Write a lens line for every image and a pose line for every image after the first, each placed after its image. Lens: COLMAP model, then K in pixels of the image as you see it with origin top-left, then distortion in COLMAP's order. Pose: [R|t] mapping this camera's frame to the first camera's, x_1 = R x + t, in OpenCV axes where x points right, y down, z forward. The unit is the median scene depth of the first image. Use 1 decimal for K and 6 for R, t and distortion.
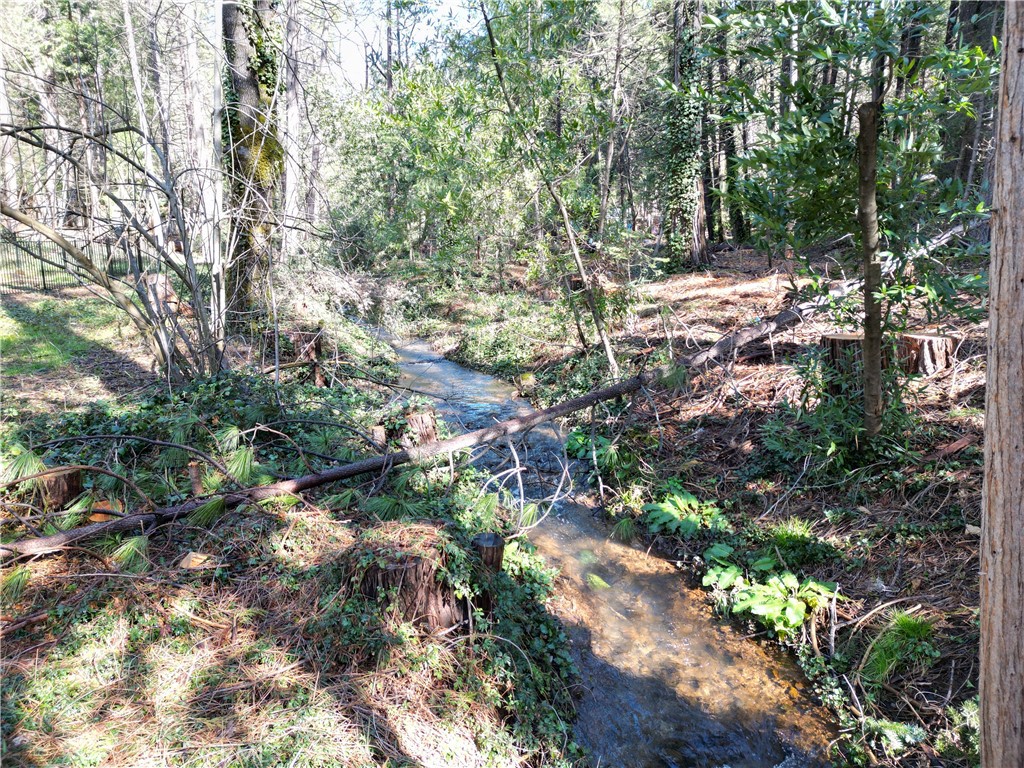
lens RADIAL K [[712.8, 0, 508.8], [0, 712.8, 379.4], [0, 0, 1]] dist [0.074376, -0.070553]
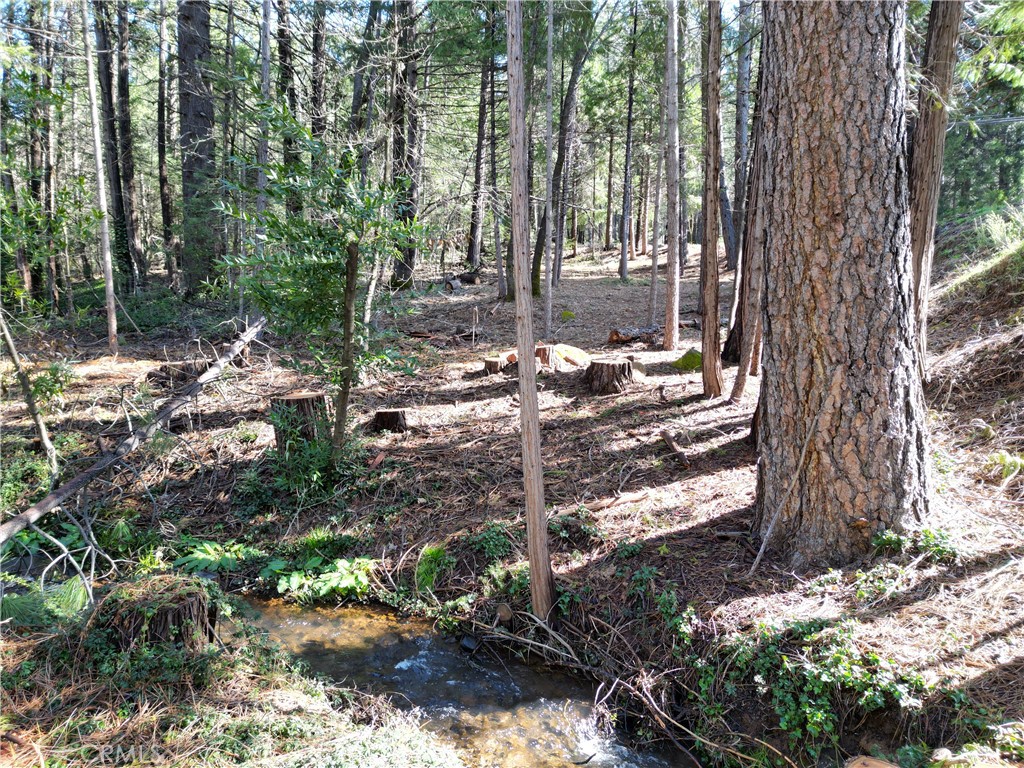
lens RADIAL K [[712.8, 0, 508.8], [0, 712.8, 379.4], [0, 0, 1]] dist [0.074376, -0.070553]
pose [[0.518779, -0.048975, 0.853504, -0.562568], [0.146935, 0.988609, -0.032584, 0.013487], [-0.842186, 0.142314, 0.520066, -0.054702]]
